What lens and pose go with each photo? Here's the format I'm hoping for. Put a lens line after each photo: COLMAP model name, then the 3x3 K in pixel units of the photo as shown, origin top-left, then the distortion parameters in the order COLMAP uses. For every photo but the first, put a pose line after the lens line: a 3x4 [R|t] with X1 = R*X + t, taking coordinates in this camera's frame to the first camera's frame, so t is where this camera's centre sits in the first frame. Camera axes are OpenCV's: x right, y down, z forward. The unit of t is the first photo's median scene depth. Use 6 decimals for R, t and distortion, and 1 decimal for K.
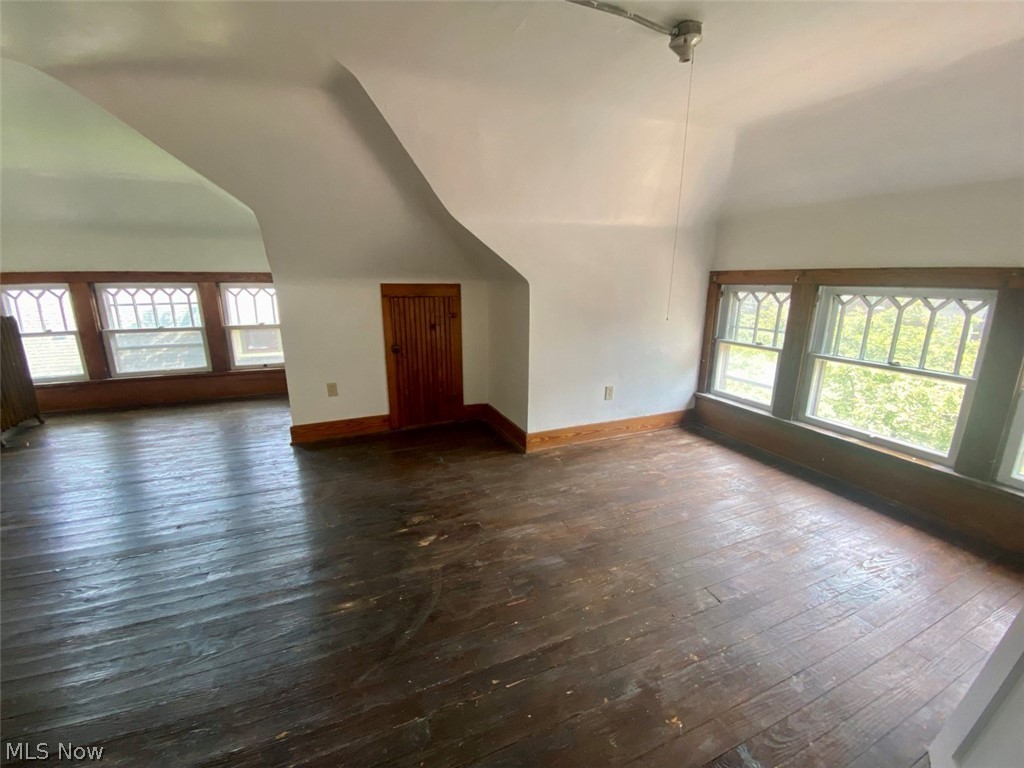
lens RADIAL K [[409.3, 0, 512.0], [0, 409.3, 384.0], [0, 0, 1]] dist [0.001363, -0.009183]
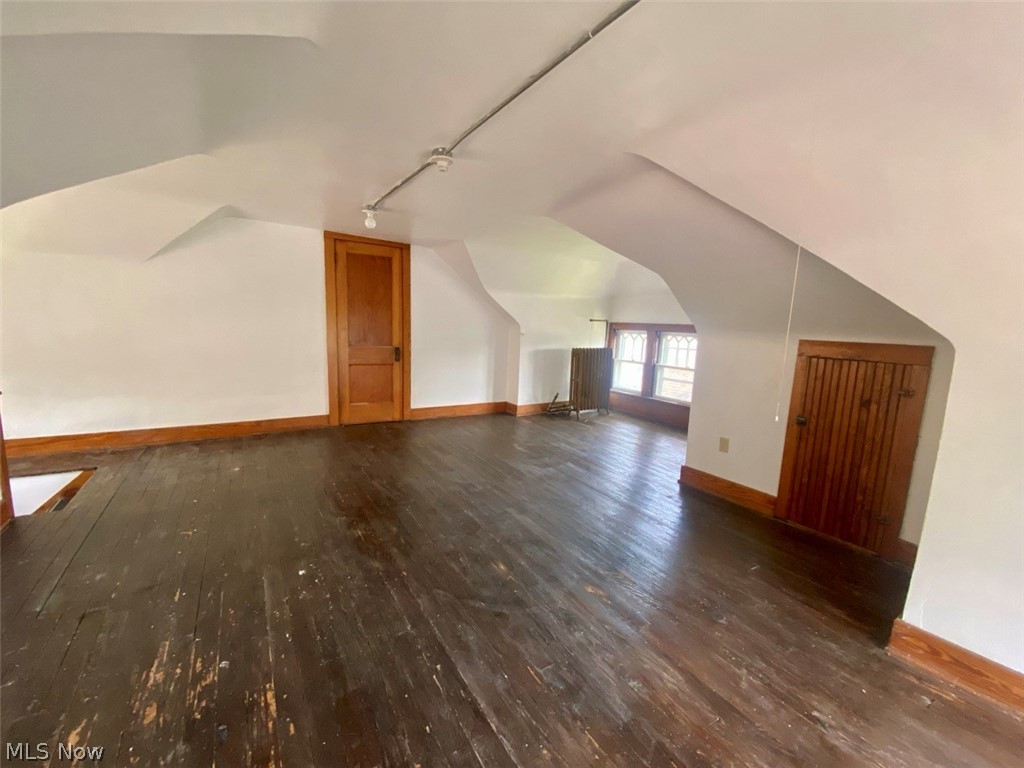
lens RADIAL K [[416.7, 0, 512.0], [0, 416.7, 384.0], [0, 0, 1]] dist [-0.024848, -0.000402]
pose [[0.146450, 0.141738, -0.979011, 0.418563], [-0.274120, 0.956739, 0.097508, -0.081917], [0.950479, 0.254087, 0.178968, 0.327221]]
